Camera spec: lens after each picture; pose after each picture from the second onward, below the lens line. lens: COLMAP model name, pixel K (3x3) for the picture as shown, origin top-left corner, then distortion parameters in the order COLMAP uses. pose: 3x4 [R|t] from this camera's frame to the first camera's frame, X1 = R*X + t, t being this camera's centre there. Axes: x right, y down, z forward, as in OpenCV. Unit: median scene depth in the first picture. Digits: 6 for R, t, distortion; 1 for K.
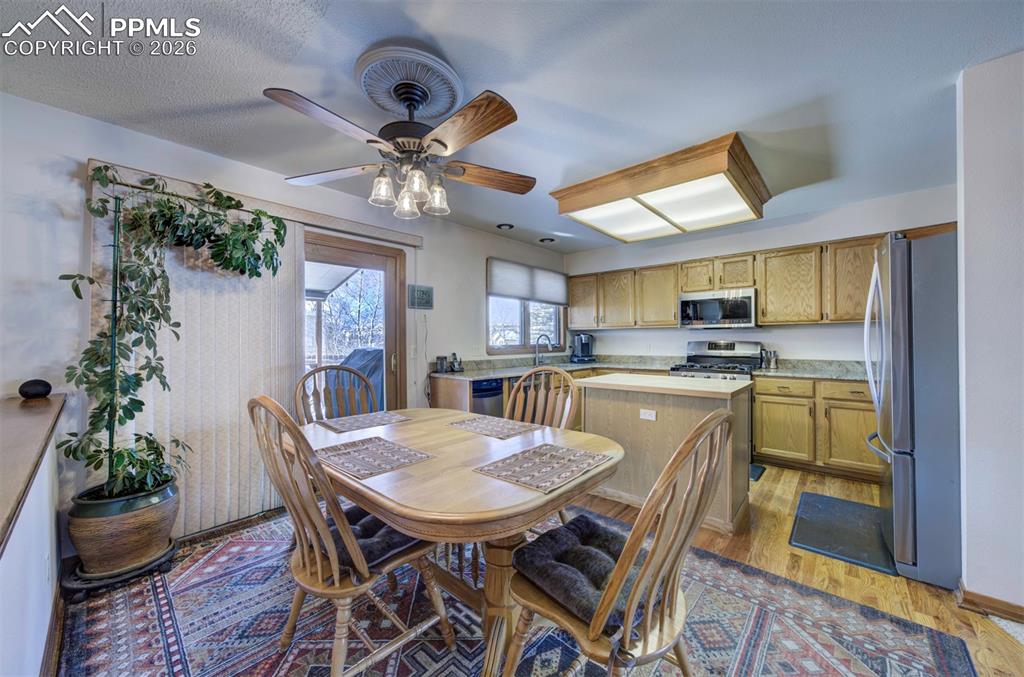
lens RADIAL K [[379.5, 0, 515.2], [0, 379.5, 341.2], [0, 0, 1]] dist [-0.018336, 0.008358]
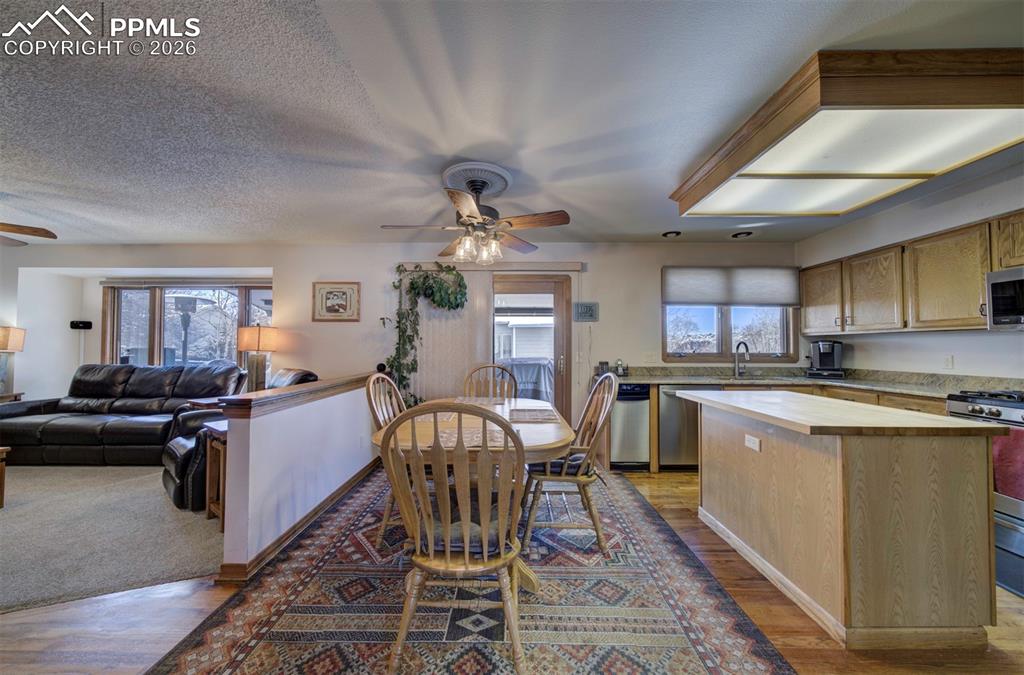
lens RADIAL K [[339.5, 0, 512.3], [0, 339.5, 341.0], [0, 0, 1]] dist [0.000475, 0.000150]
pose [[0.663535, -0.007135, -0.748111, 0.362893], [-0.008179, 0.999826, -0.016790, -0.001880], [0.748101, 0.017260, 0.663361, 0.092739]]
